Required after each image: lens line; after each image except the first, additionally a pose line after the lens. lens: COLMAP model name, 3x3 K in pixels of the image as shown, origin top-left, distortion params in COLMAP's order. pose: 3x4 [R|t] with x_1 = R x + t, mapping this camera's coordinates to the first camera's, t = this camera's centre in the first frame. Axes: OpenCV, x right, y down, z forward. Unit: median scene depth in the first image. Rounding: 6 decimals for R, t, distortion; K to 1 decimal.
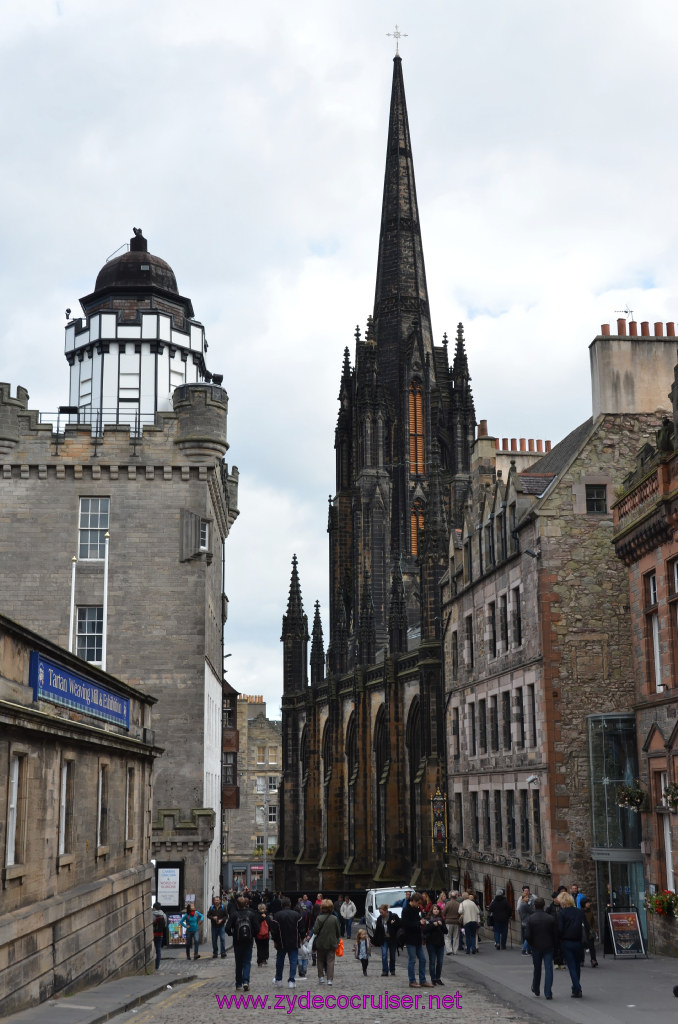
lens RADIAL K [[1347.1, 0, 337.6], [0, 1347.1, 533.3], [0, 0, 1]] dist [0.065826, 0.006678]
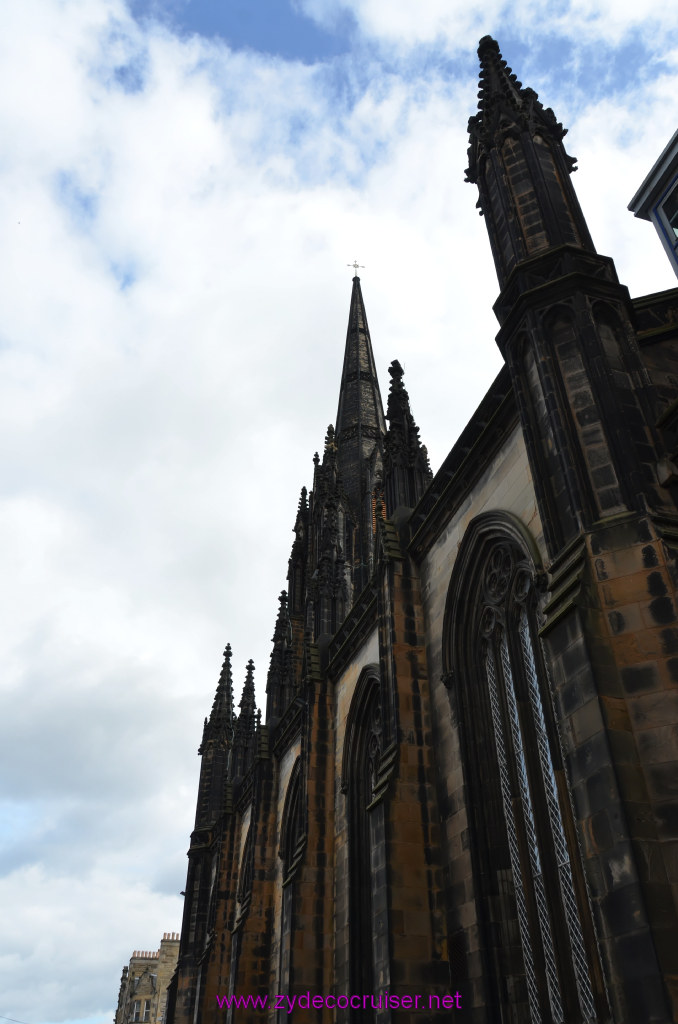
lens RADIAL K [[774.3, 0, 338.1], [0, 774.3, 520.3], [0, 0, 1]] dist [-0.000457, 0.013986]
pose [[0.998233, 0.039935, 0.043992, 0.009849], [-0.015831, 0.892433, -0.450903, 0.179541], [-0.057266, 0.449410, 0.891488, 0.674650]]
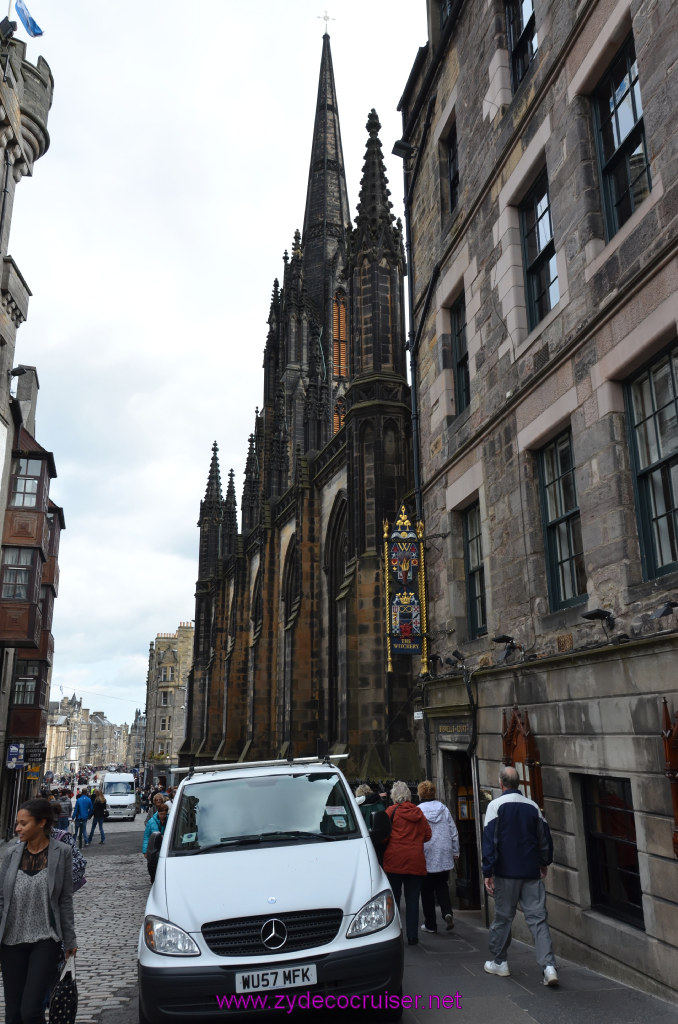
lens RADIAL K [[780.1, 0, 341.7], [0, 780.1, 518.5], [0, 0, 1]] dist [-0.004163, 0.040014]
pose [[0.997567, 0.019093, 0.067042, 0.027569], [-0.013861, 0.996883, -0.077661, 0.136420], [-0.068316, 0.076543, 0.994723, 0.509581]]
